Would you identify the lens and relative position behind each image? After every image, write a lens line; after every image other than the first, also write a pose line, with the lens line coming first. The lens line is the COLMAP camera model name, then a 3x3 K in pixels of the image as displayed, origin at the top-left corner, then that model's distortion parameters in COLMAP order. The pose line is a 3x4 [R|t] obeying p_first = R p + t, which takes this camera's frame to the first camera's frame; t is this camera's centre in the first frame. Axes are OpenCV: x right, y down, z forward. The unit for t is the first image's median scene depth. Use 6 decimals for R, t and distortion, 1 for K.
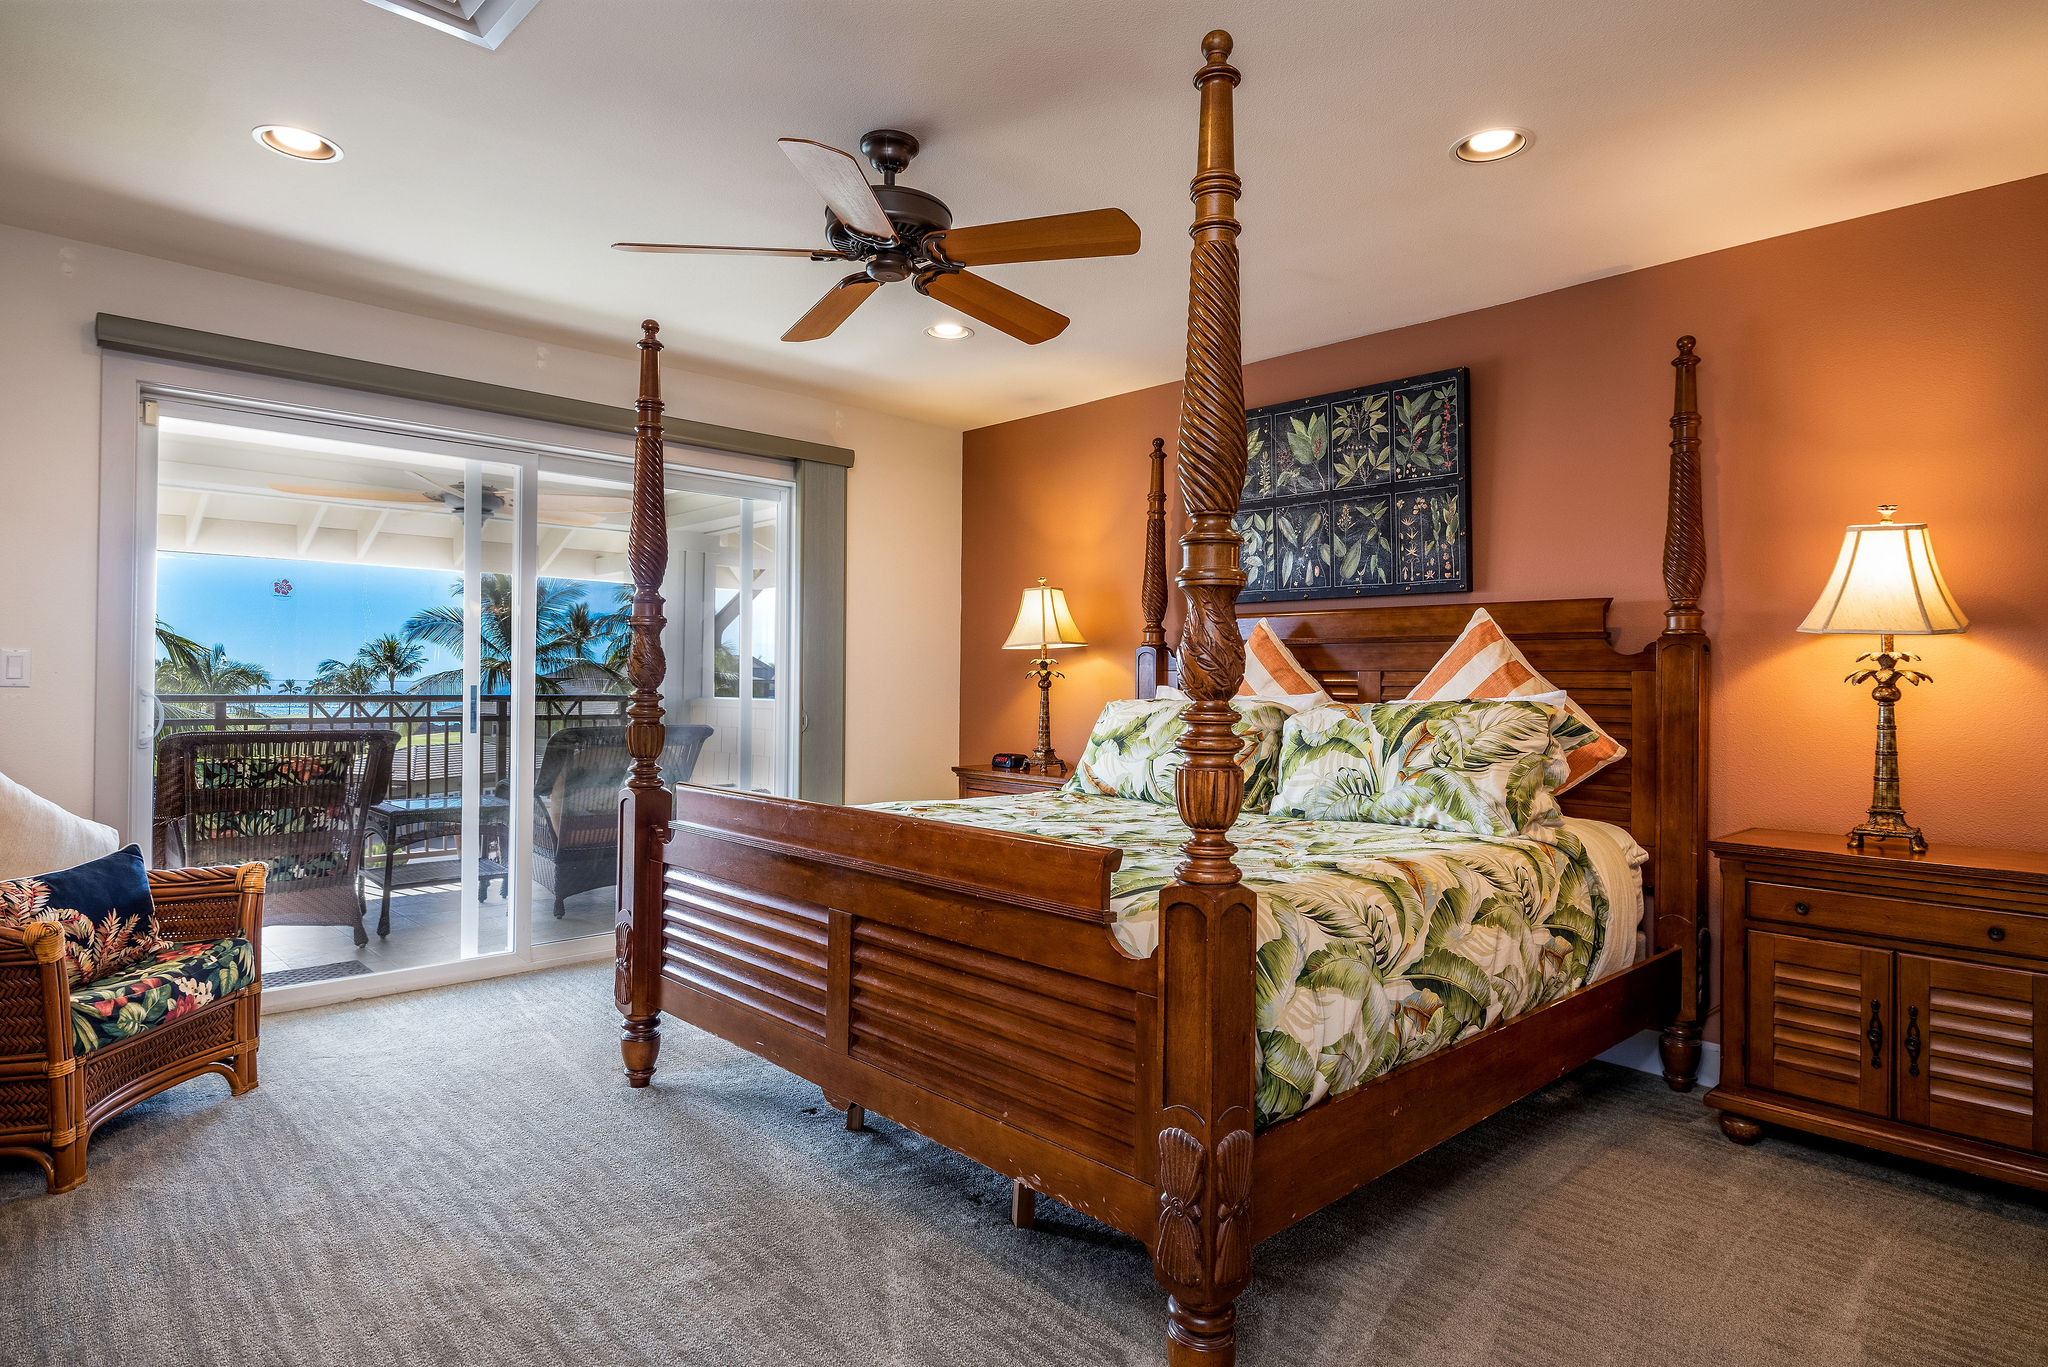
lens RADIAL K [[1040.0, 0, 1027.9], [0, 1040.0, 678.4], [0, 0, 1]] dist [-0.001479, -0.000273]
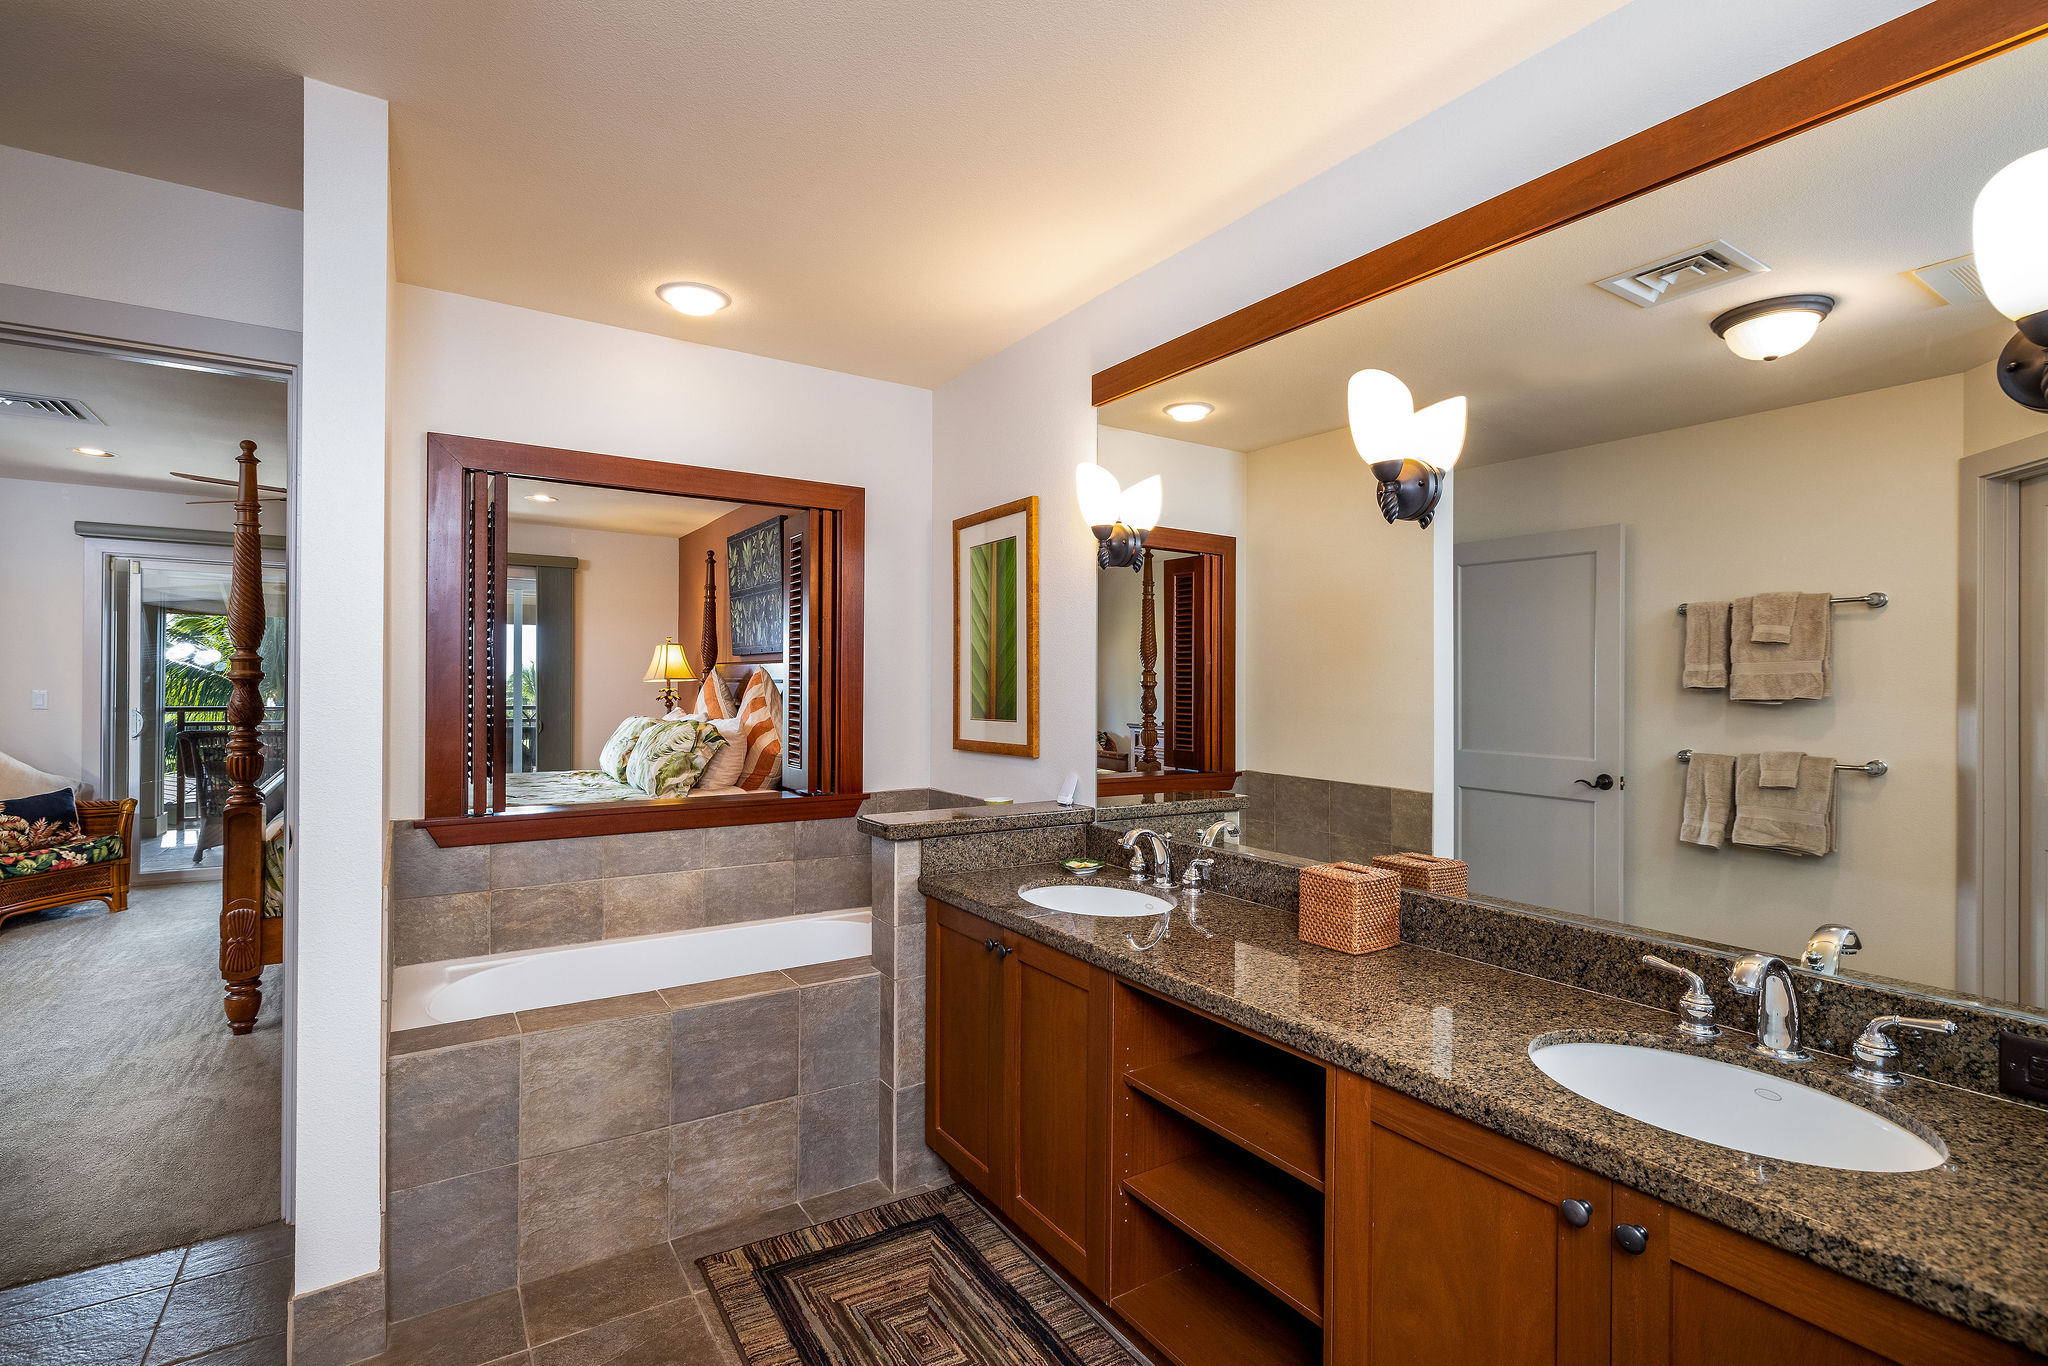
lens RADIAL K [[882.2, 0, 1013.8], [0, 882.2, 677.1], [0, 0, 1]] dist [-0.000181, 0.000018]
pose [[0.987332, 0.000077, -0.158666, 1.308193], [-0.000924, 0.999986, -0.005263, -0.049846], [0.158664, 0.005343, 0.987318, -0.430198]]
